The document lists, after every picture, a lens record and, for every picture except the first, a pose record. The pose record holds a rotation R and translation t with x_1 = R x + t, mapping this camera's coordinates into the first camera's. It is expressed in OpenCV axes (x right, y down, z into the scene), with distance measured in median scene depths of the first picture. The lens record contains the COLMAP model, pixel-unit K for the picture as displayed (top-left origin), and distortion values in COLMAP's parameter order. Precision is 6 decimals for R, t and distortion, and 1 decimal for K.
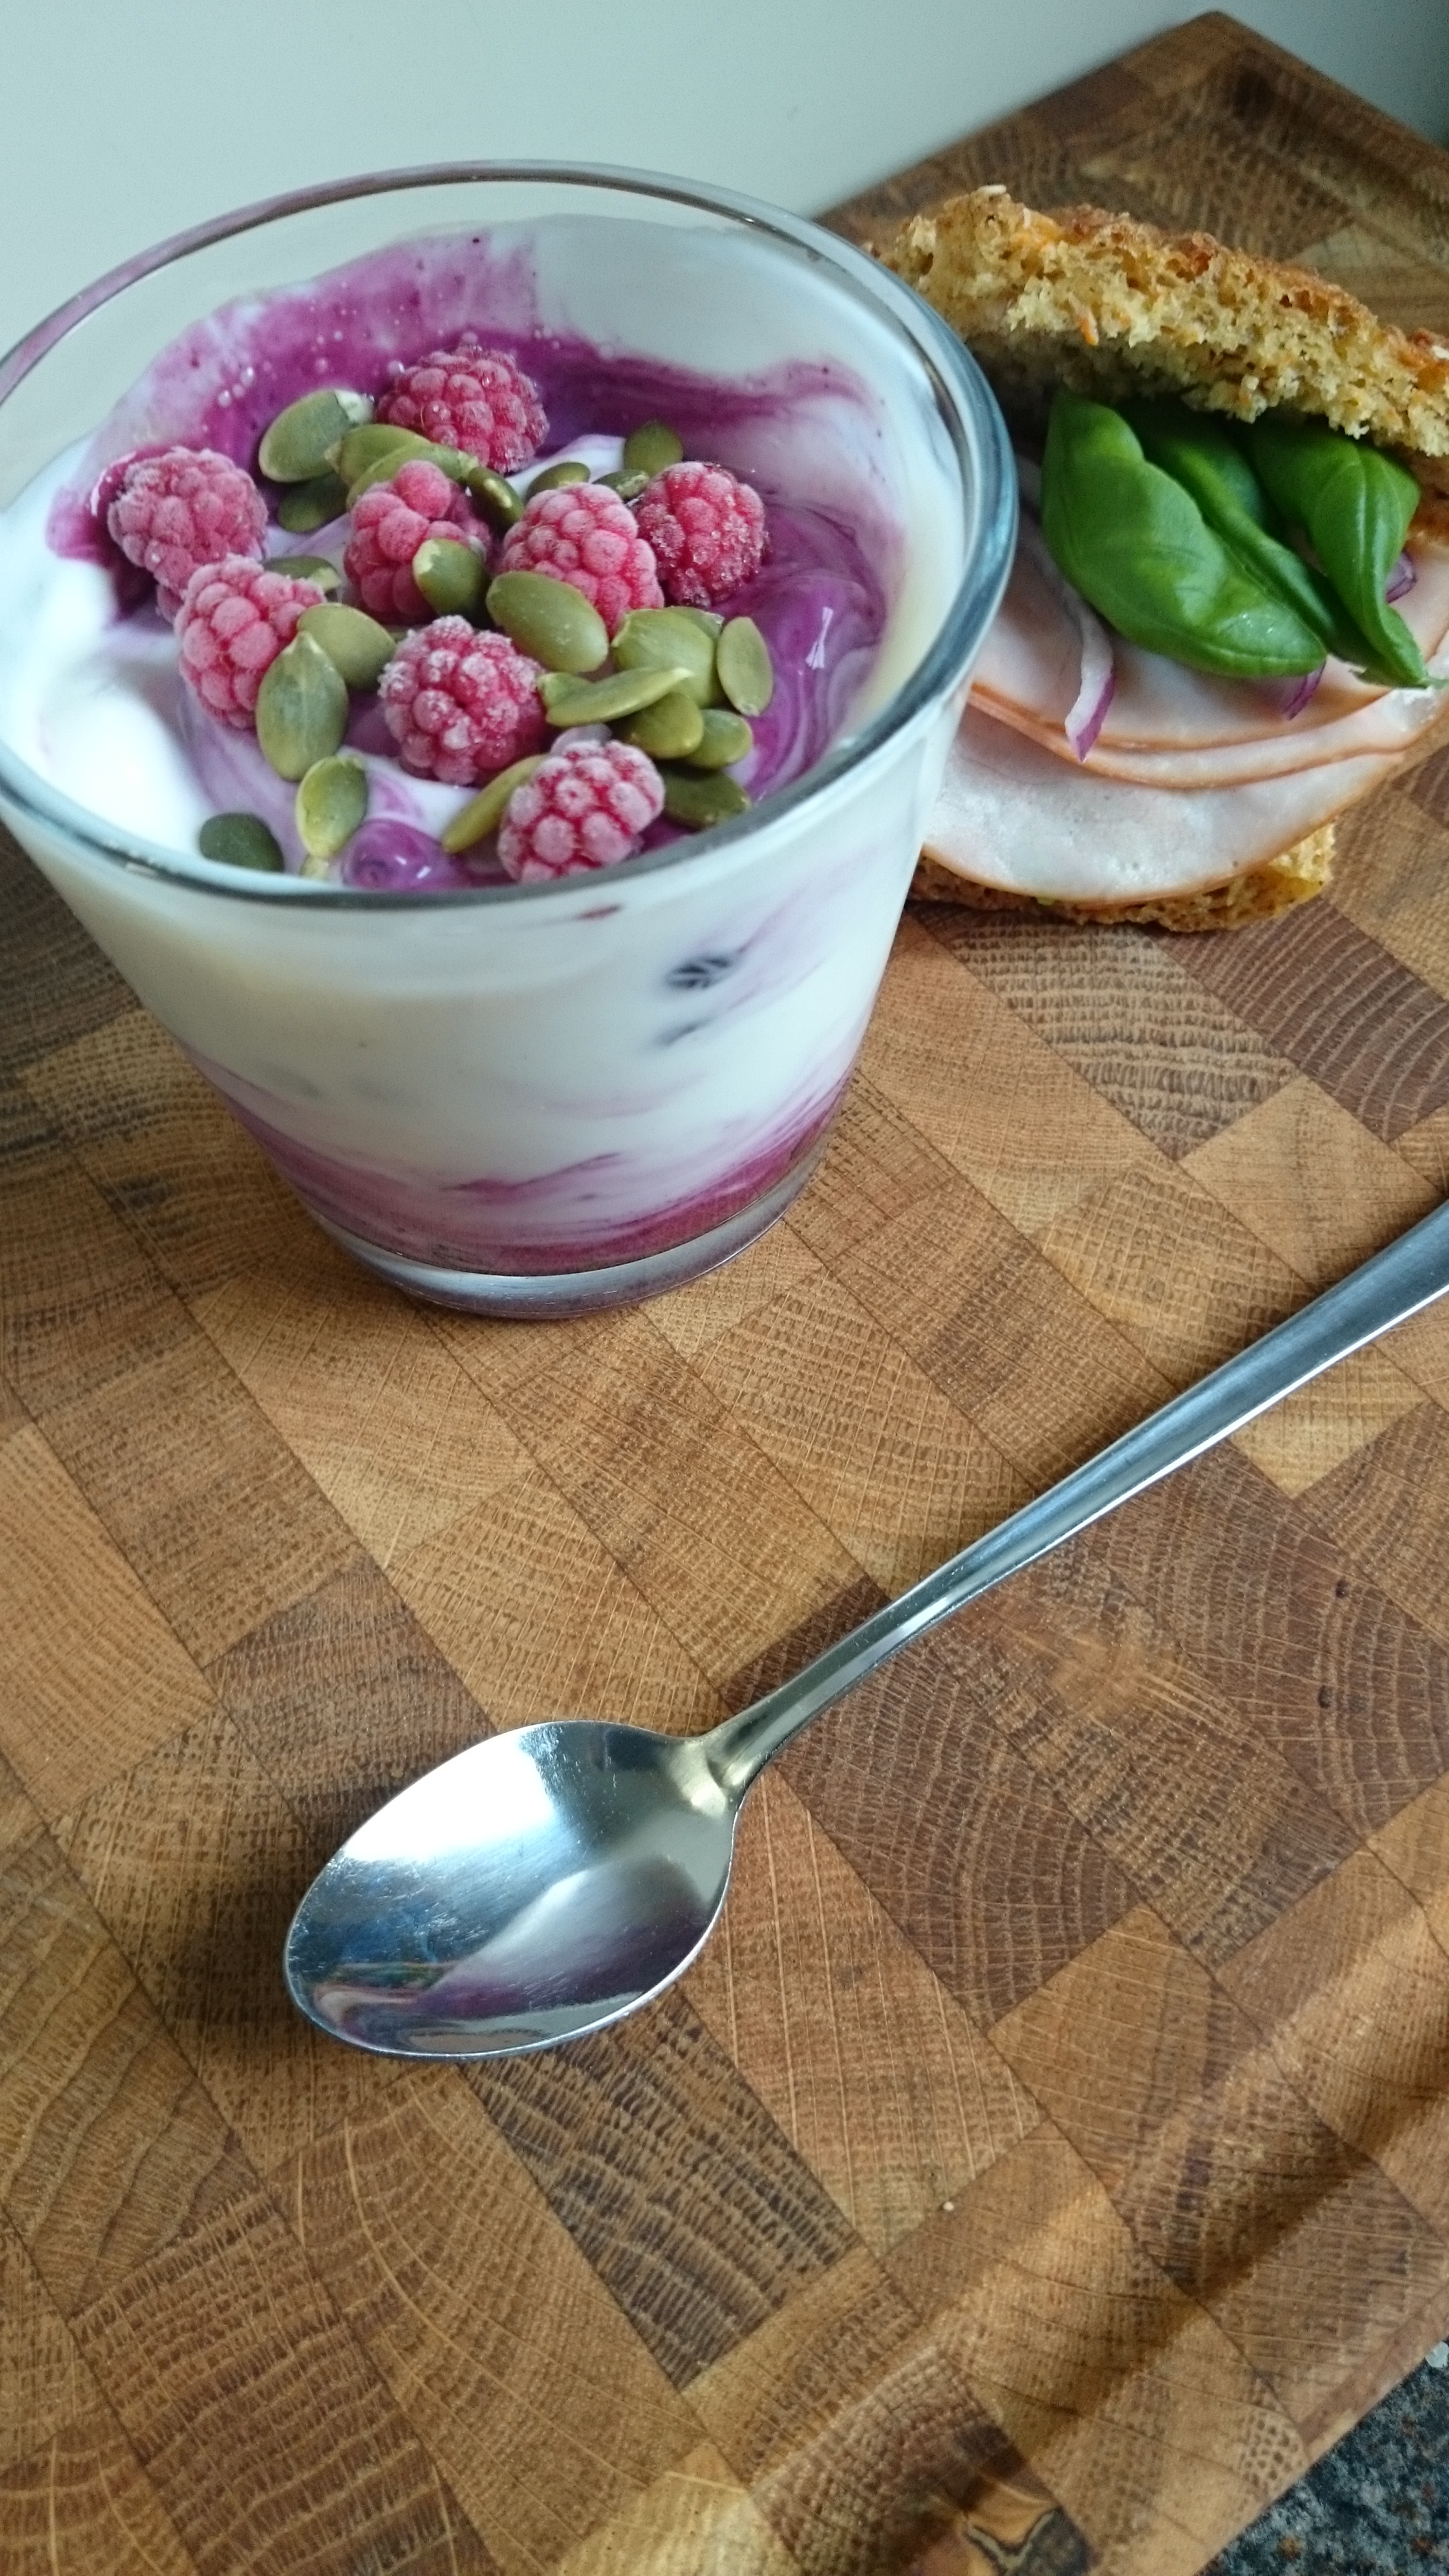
lens RADIAL K [[2234.6, 0, 679.1], [0, 2234.6, 1283.8], [0, 0, 1]] dist [0.011407, -0.236083]
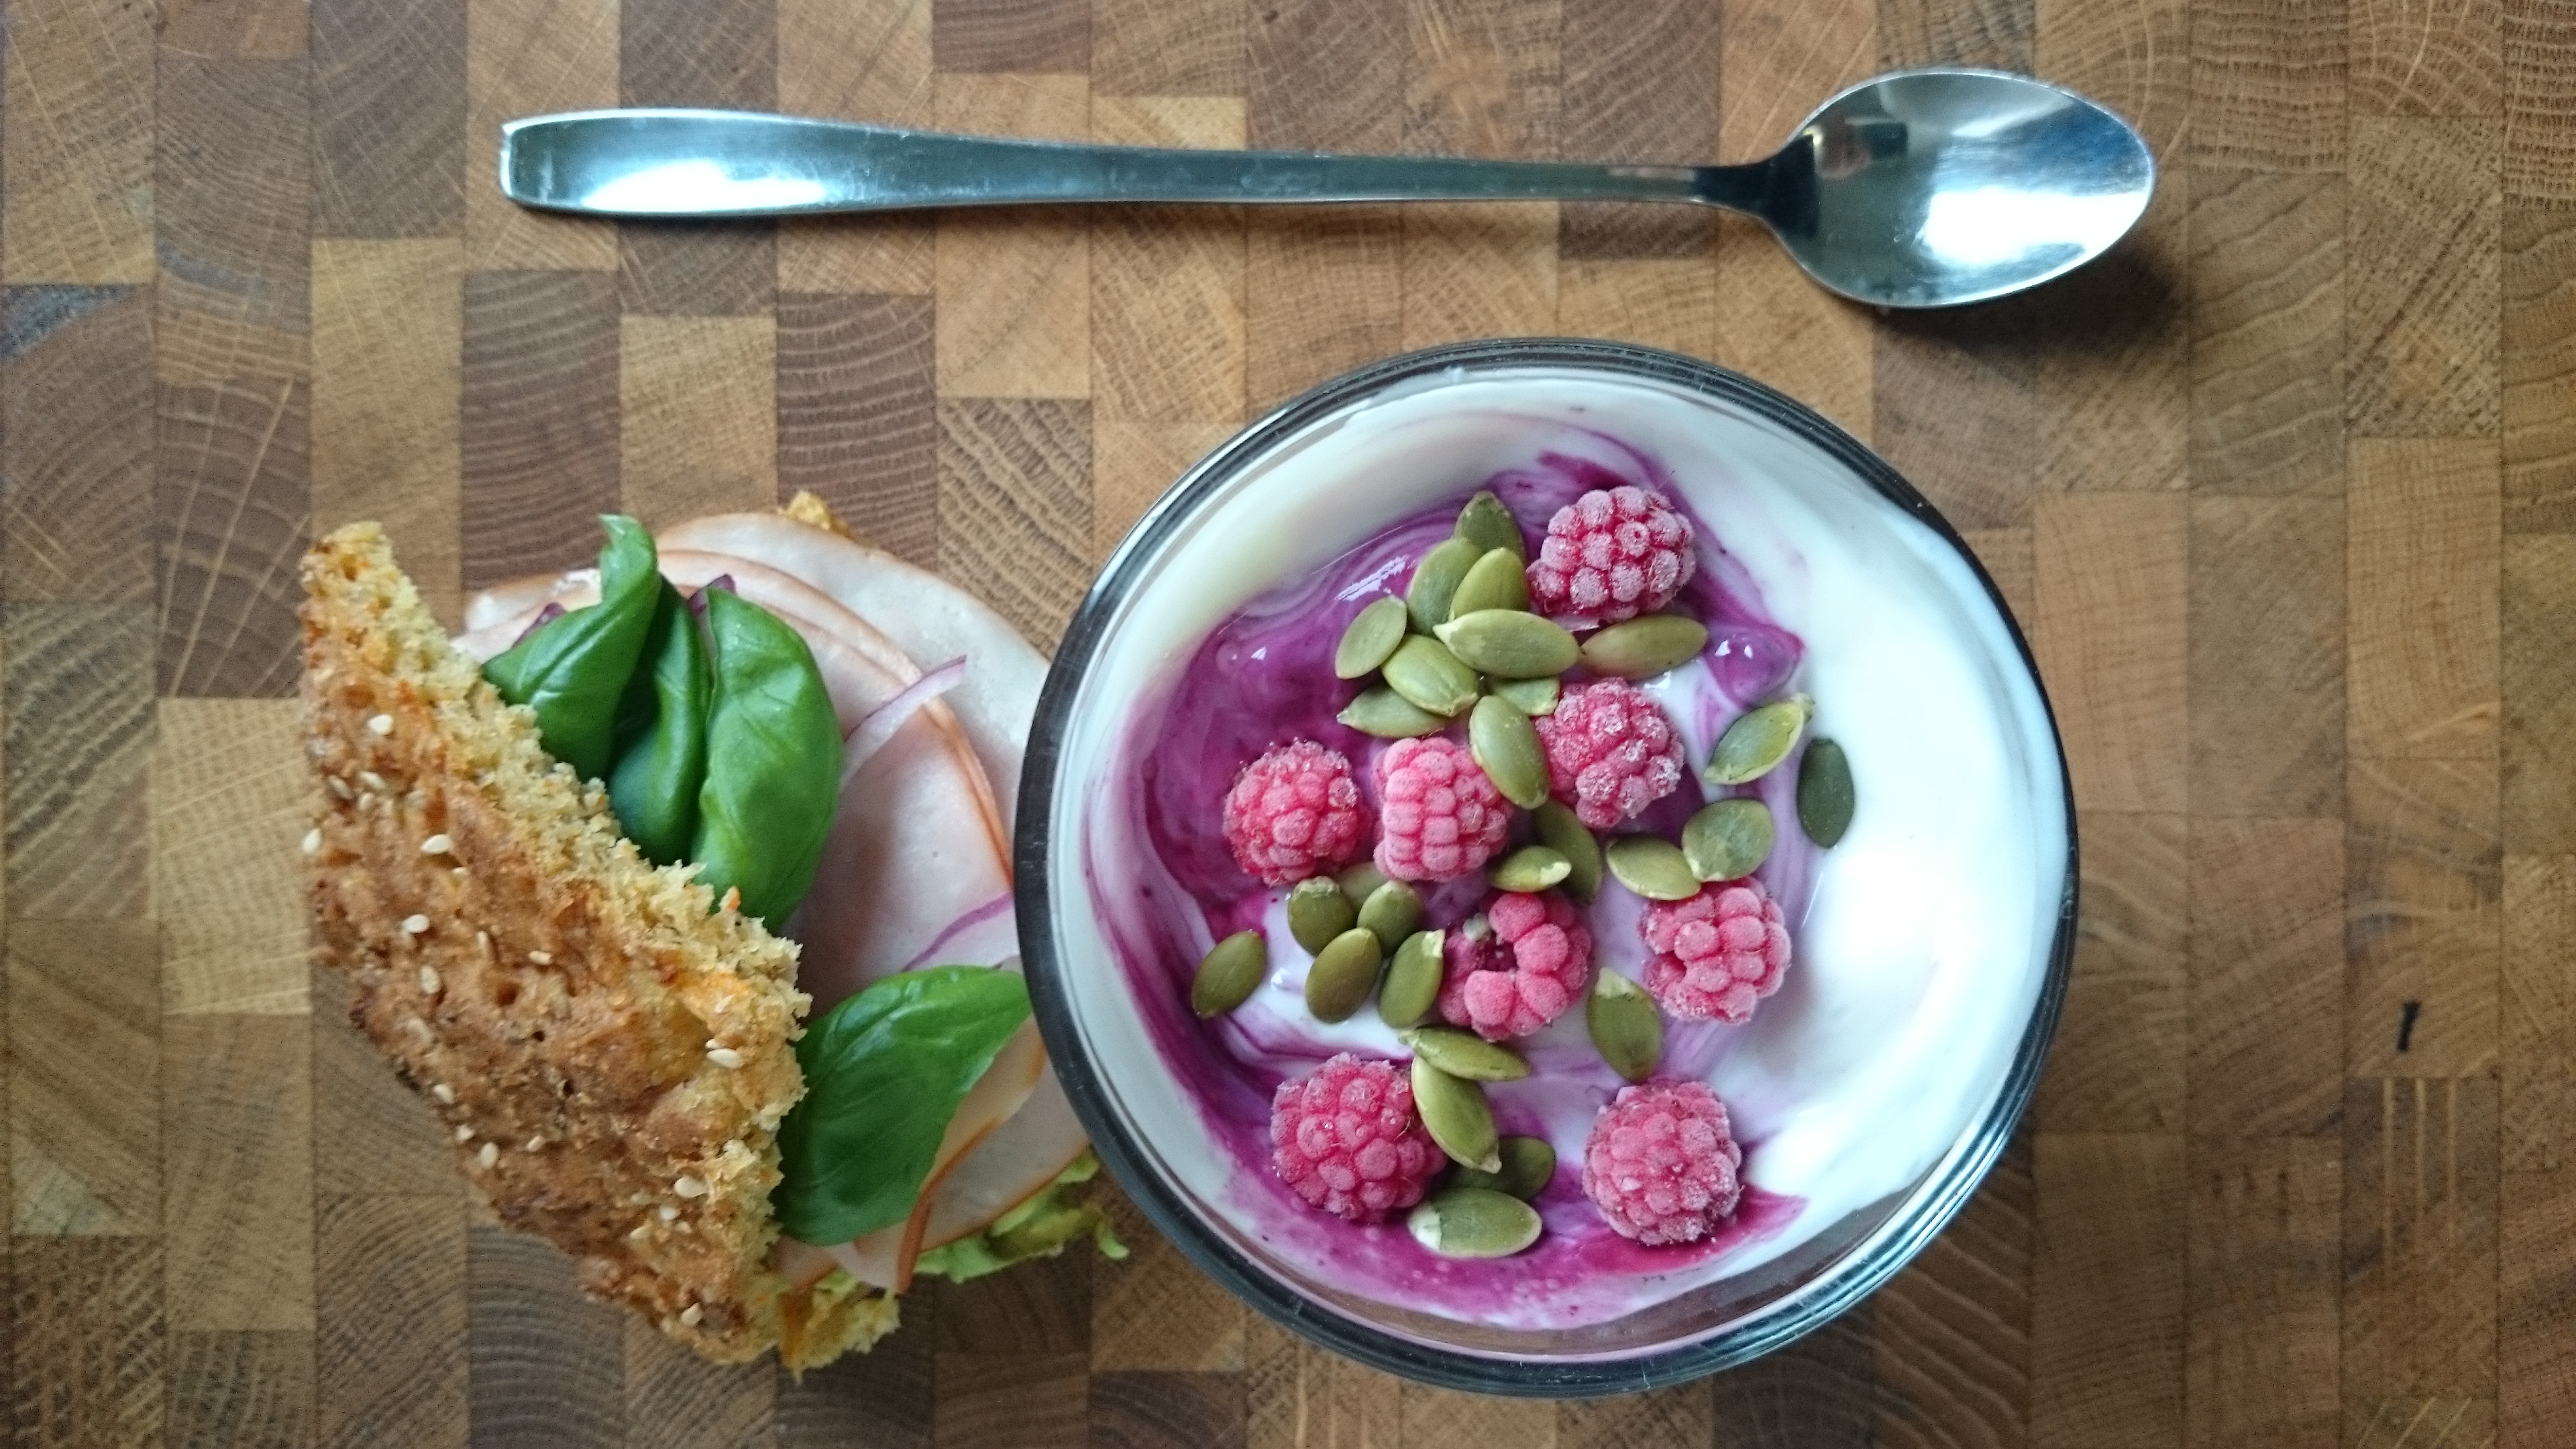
lens RADIAL K [[2354.0, 0, 1288.0], [0, 2354.0, 724.5], [0, 0, 1]] dist [-0.004467, -0.335313]
pose [[-0.798294, -0.599998, 0.052247, -0.021100], [0.546709, -0.685526, 0.480794, -0.870627], [-0.252659, 0.412379, 0.875276, 0.009246]]
